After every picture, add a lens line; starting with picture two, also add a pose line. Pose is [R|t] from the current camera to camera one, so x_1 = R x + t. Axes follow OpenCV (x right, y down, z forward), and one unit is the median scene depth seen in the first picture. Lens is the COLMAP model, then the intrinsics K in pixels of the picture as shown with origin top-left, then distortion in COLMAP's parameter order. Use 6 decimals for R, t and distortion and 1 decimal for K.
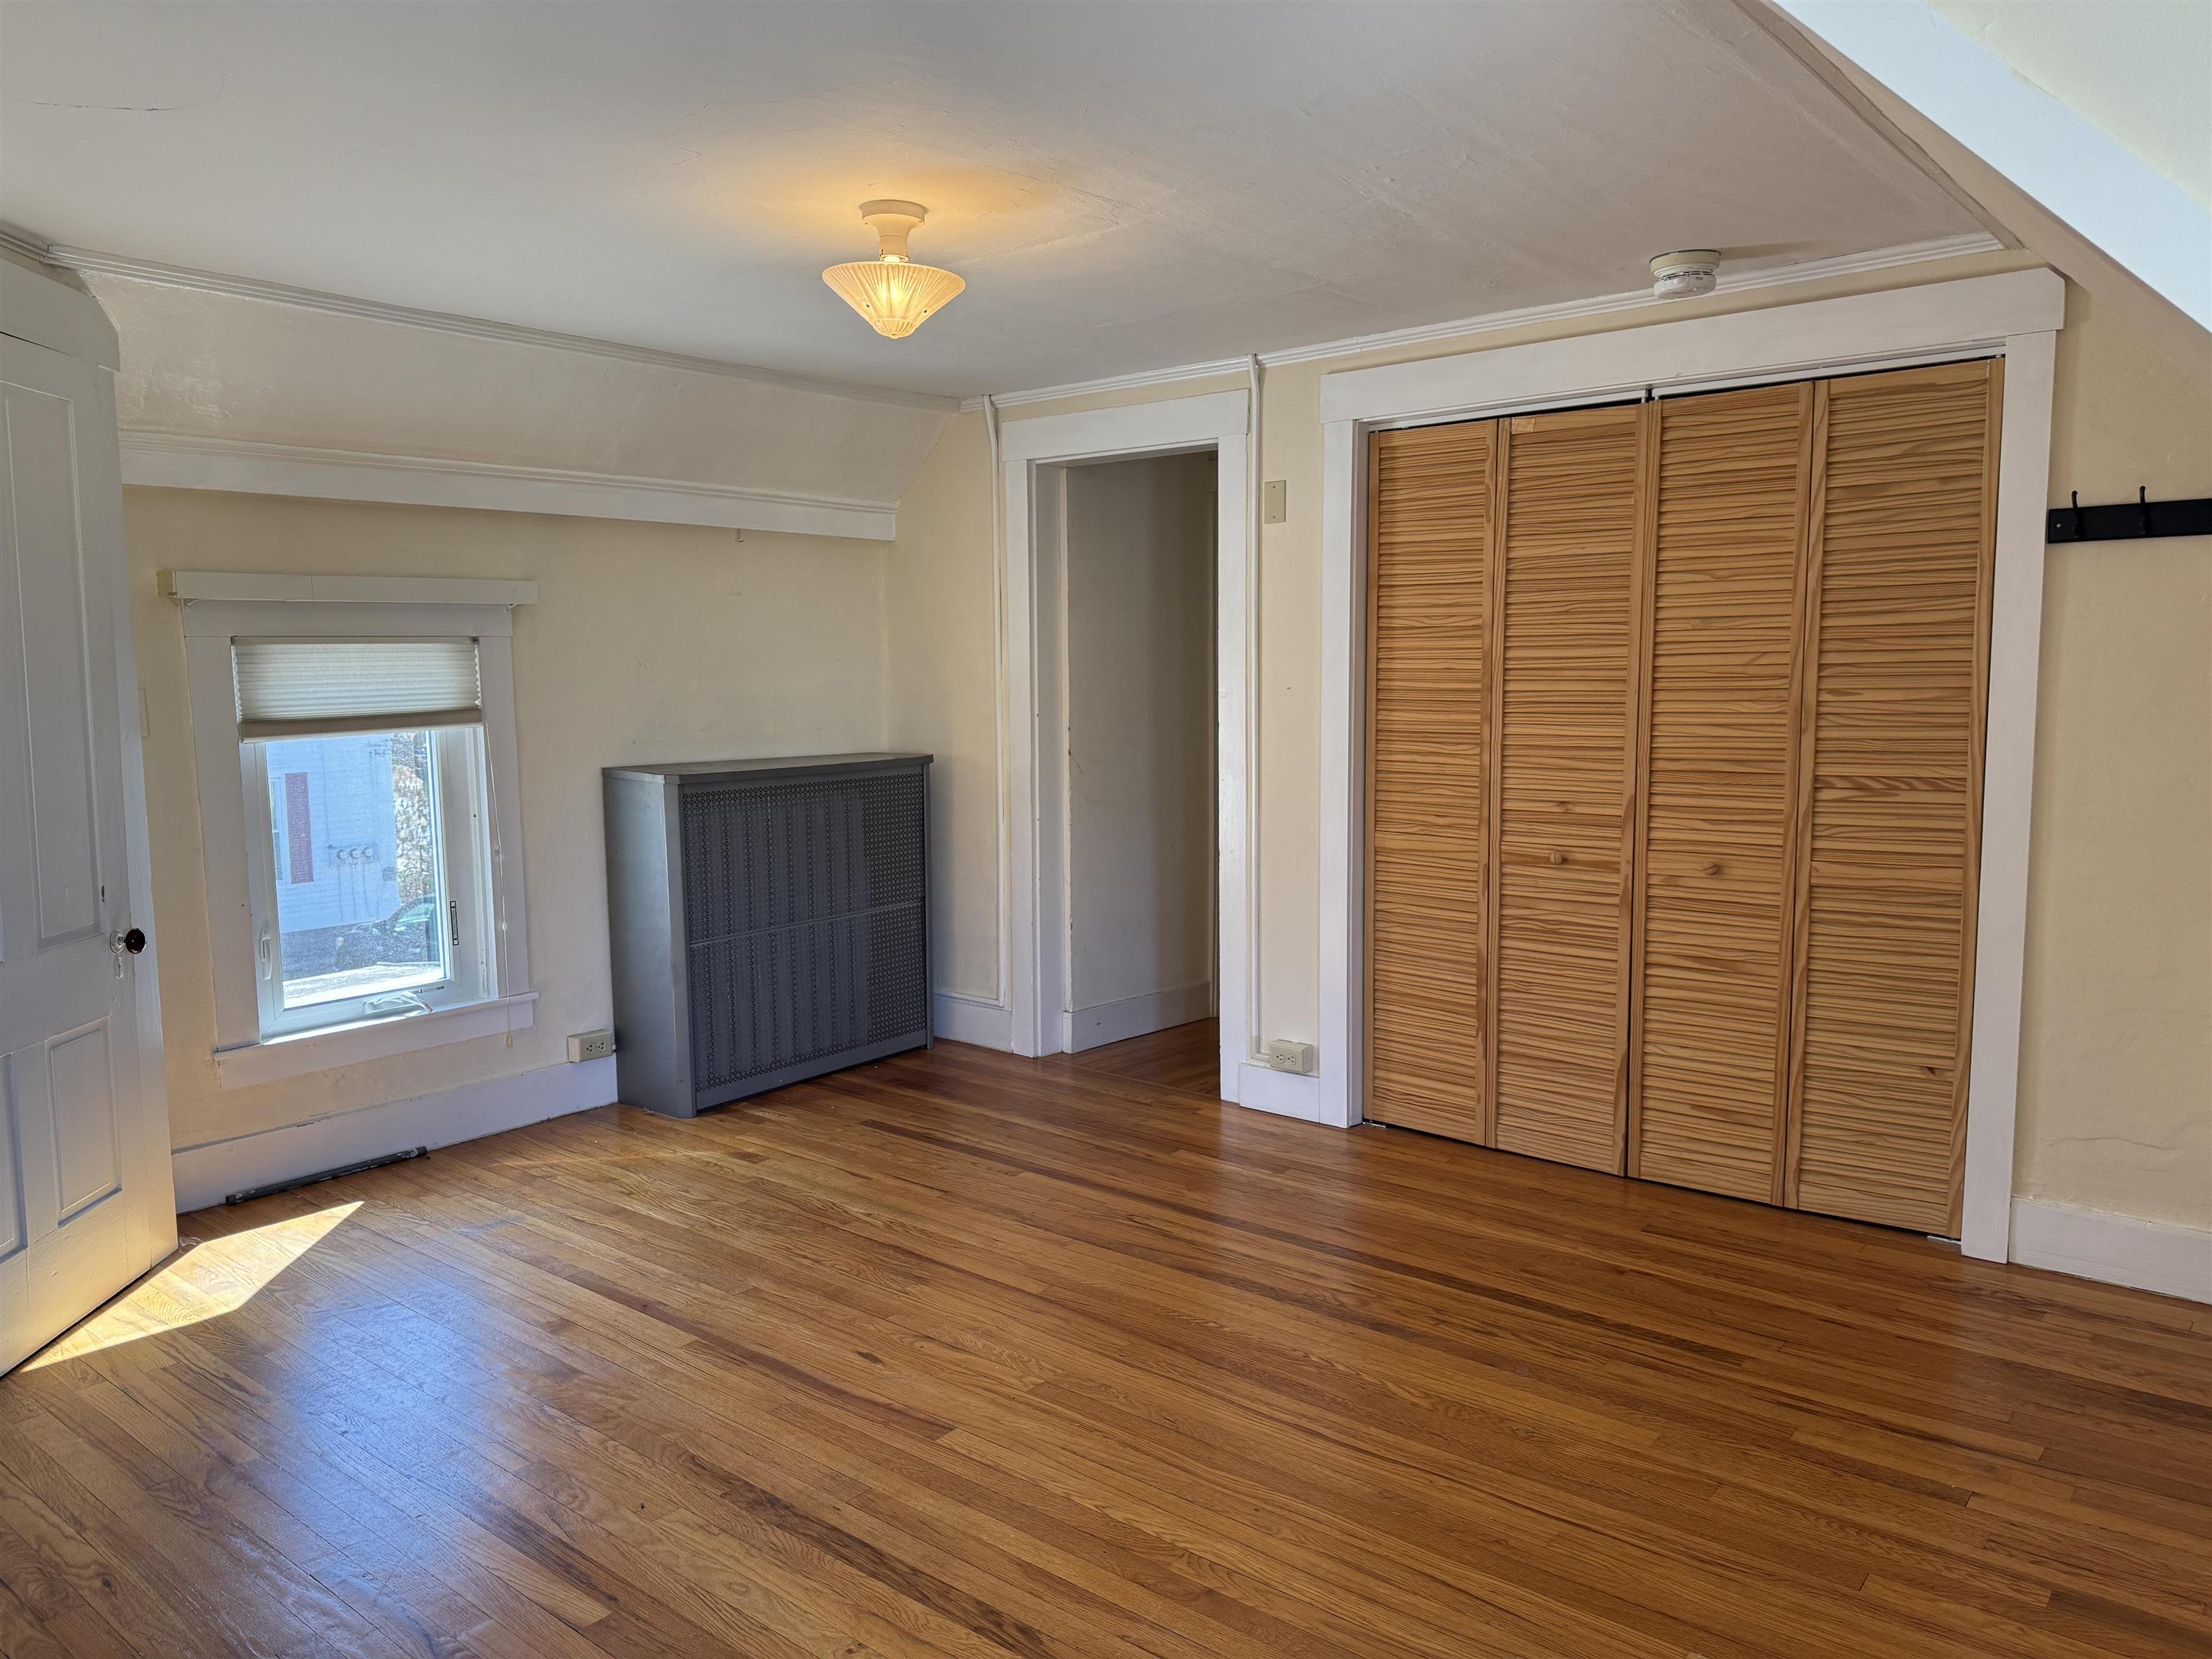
lens RADIAL K [[1560.9, 0, 1103.2], [0, 1560.9, 828.5], [0, 0, 1]] dist [0.080881, -0.061480]
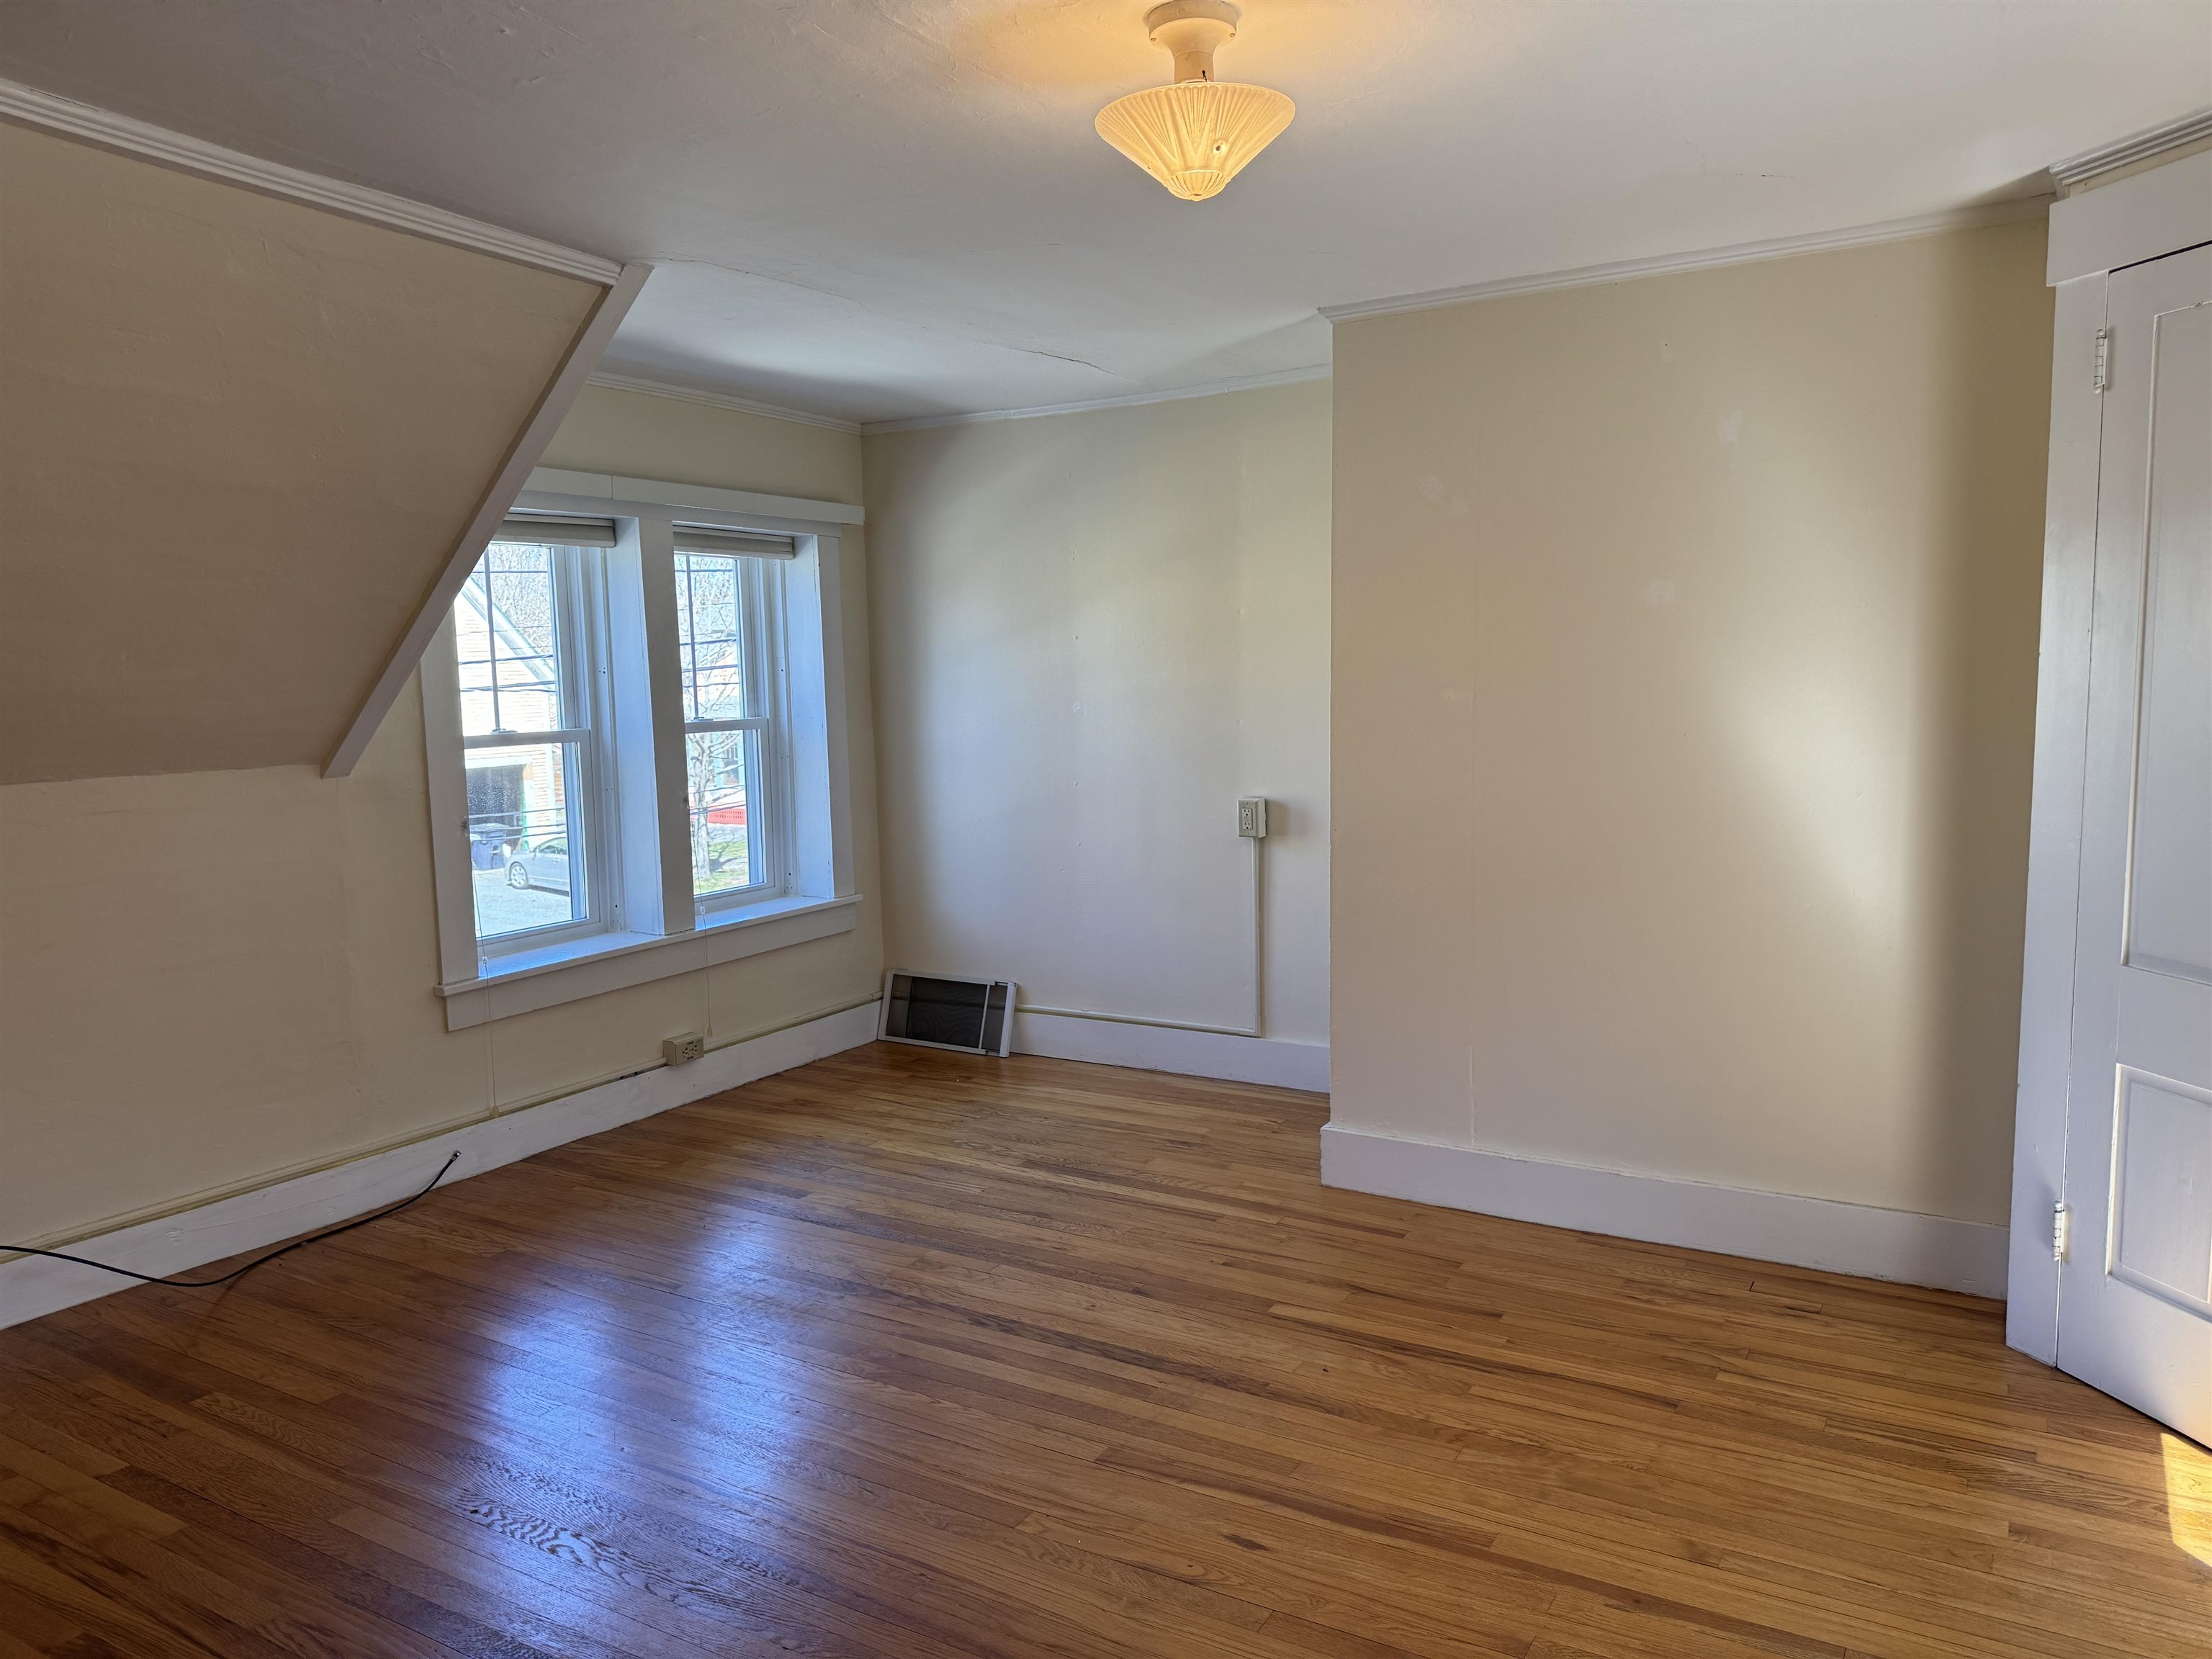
lens RADIAL K [[1560.9, 0, 1103.2], [0, 1560.9, 828.5], [0, 0, 1]] dist [0.080881, -0.061480]
pose [[-0.988851, 0.042130, -0.142825, 0.023241], [0.011166, 0.977421, 0.211005, -0.212040], [0.148490, 0.207058, -0.966994, 1.981852]]
